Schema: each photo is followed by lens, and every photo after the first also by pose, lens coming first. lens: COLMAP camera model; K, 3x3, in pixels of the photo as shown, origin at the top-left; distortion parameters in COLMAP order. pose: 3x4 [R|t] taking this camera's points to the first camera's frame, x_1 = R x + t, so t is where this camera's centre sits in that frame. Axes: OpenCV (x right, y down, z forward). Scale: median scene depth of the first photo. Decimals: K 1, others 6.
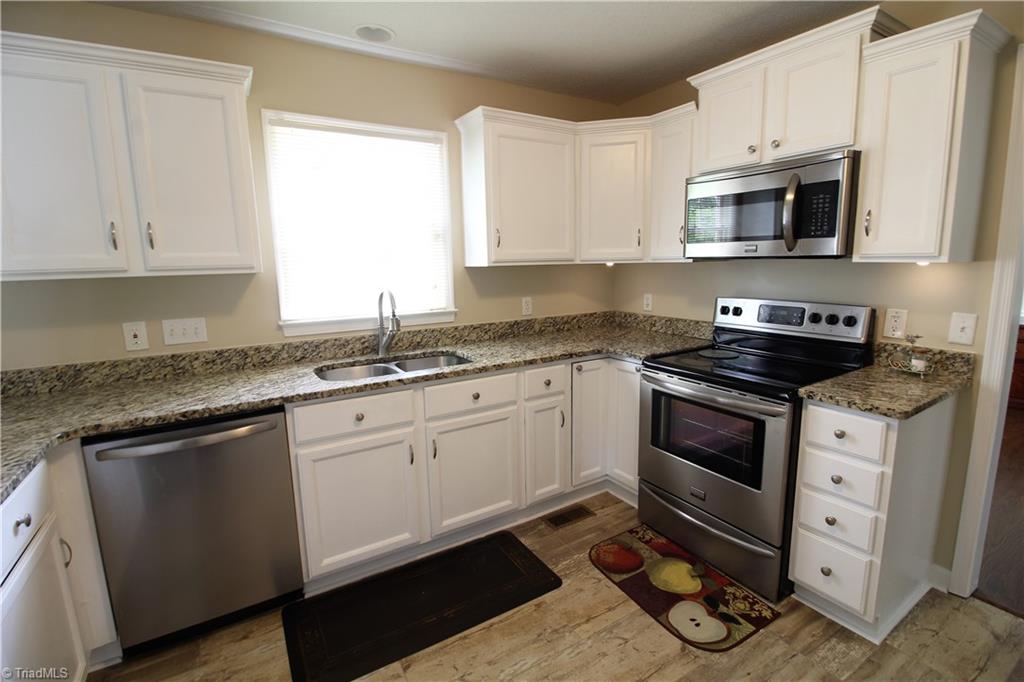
lens RADIAL K [[472.3, 0, 513.6], [0, 472.3, 336.0], [0, 0, 1]] dist [-0.014789, -0.004507]
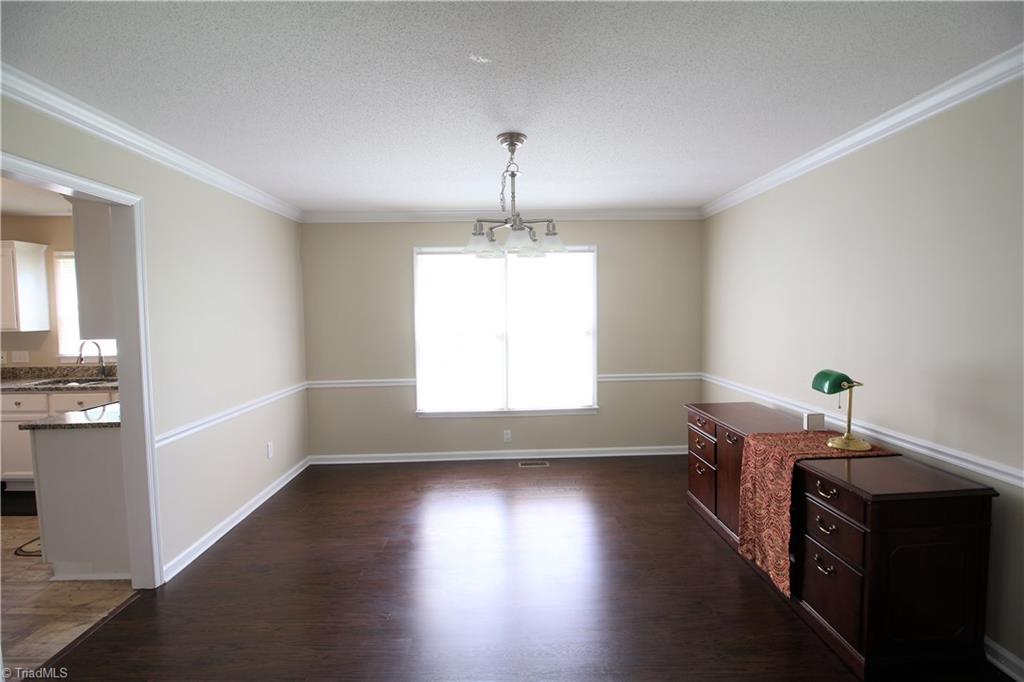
lens RADIAL K [[472.3, 0, 521.7], [0, 472.3, 336.2], [0, 0, 1]] dist [-0.014789, -0.004507]
pose [[0.871216, 0.035253, -0.489633, 2.362671], [-0.080775, 0.994118, -0.072149, -0.140117], [0.484209, 0.102407, 0.868939, 0.275073]]
